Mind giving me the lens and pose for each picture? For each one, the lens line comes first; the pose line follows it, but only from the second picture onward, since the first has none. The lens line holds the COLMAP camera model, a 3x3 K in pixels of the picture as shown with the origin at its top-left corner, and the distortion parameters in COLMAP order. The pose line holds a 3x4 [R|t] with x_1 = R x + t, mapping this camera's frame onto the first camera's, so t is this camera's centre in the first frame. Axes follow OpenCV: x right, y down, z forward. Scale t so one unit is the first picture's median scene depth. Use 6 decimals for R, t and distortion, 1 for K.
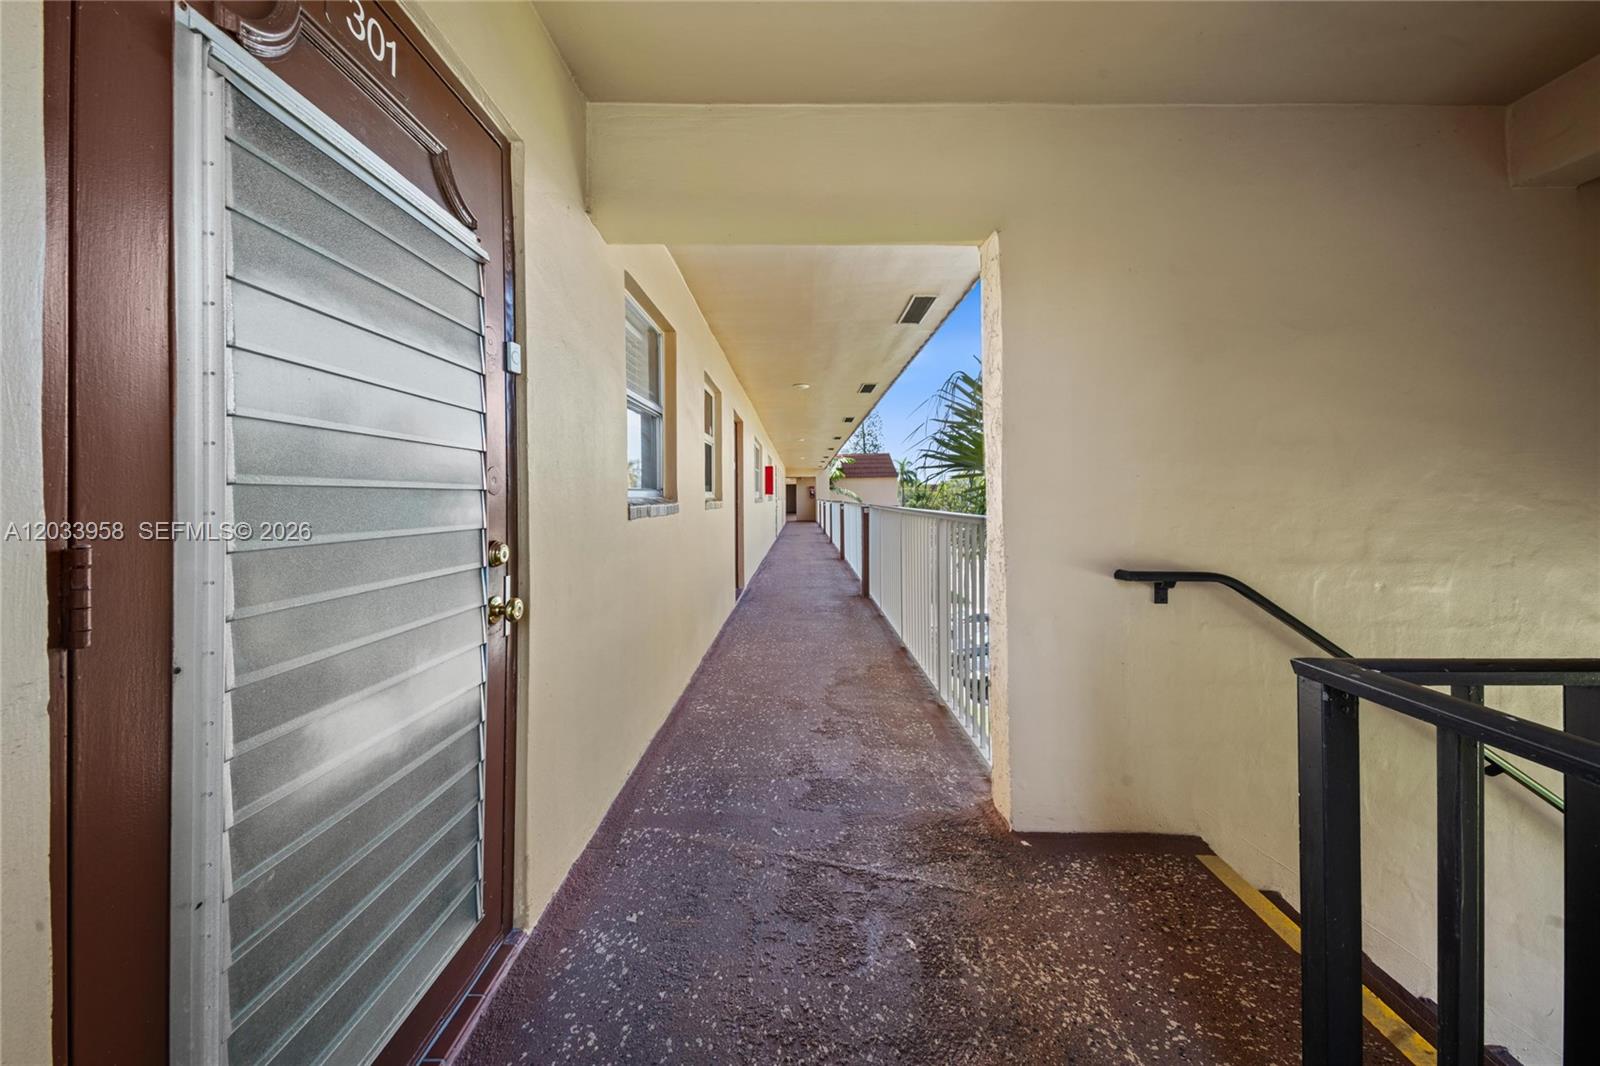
lens RADIAL K [[574.5, 0, 805.6], [0, 574.5, 526.5], [0, 0, 1]] dist [0.027366, -0.014659]
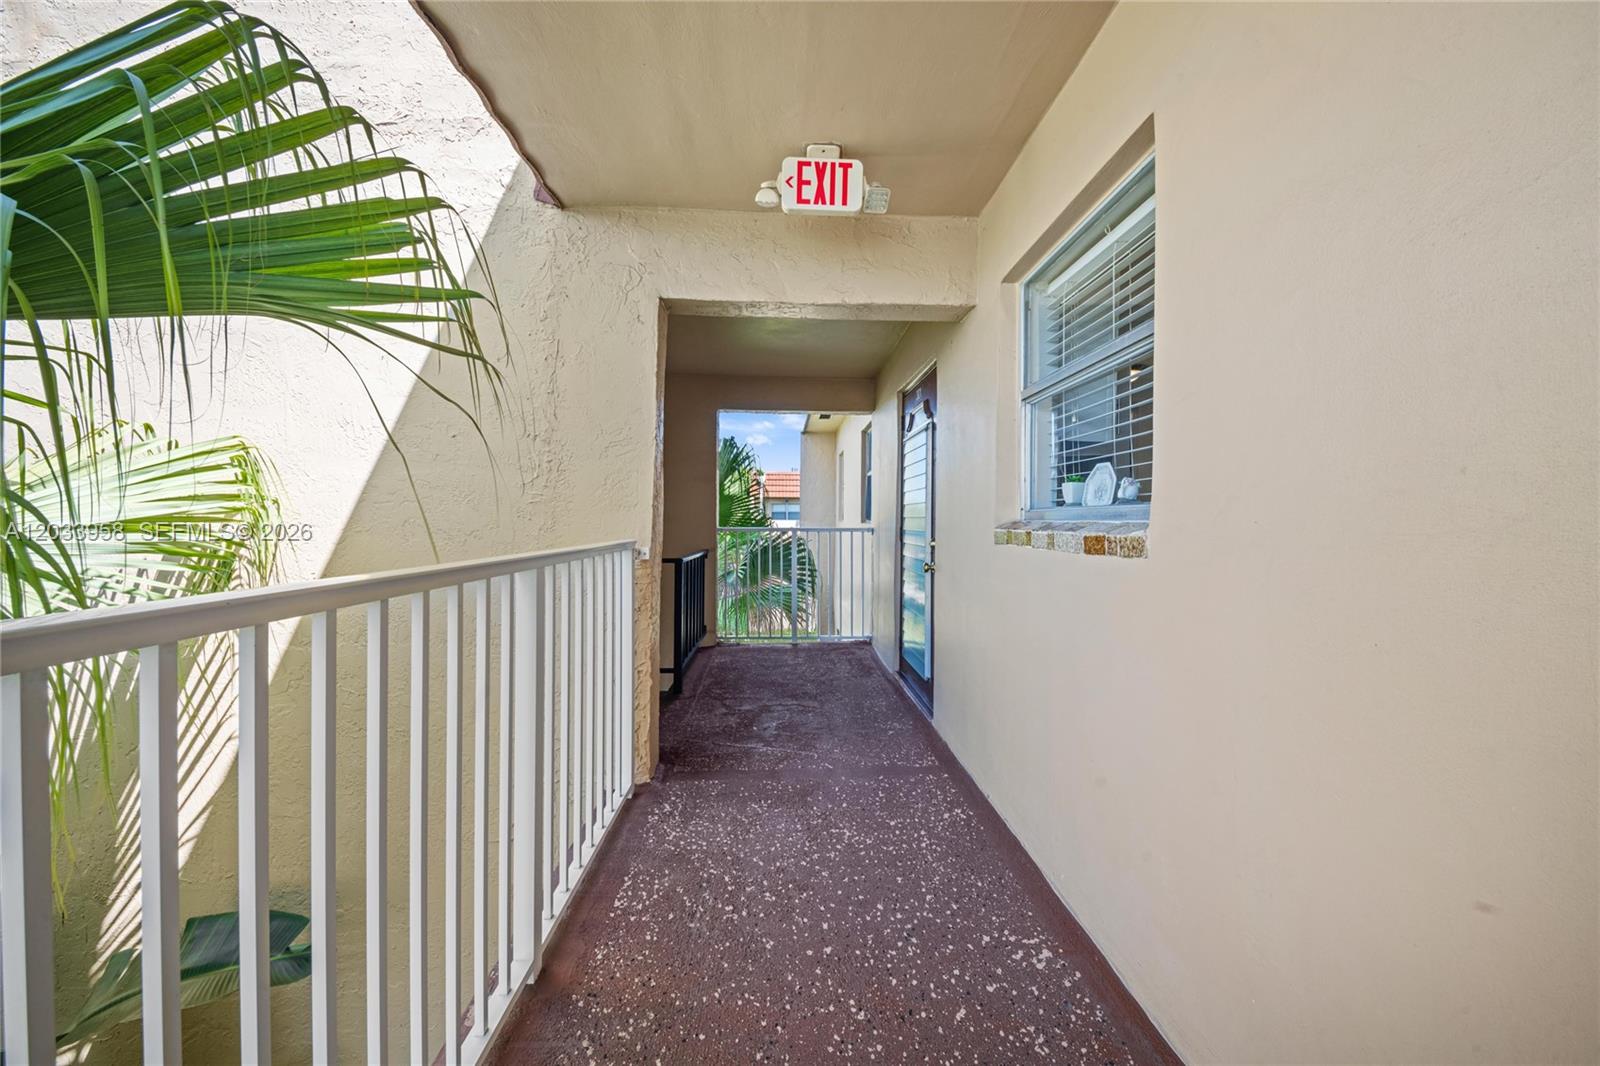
lens RADIAL K [[574.5, 0, 805.6], [0, 574.5, 526.5], [0, 0, 1]] dist [0.027366, -0.014659]
pose [[-0.999118, 0.000656, -0.041979, 0.051979], [-0.001966, 0.998050, 0.062395, -0.101972], [0.041938, 0.062423, -0.997168, 1.928099]]
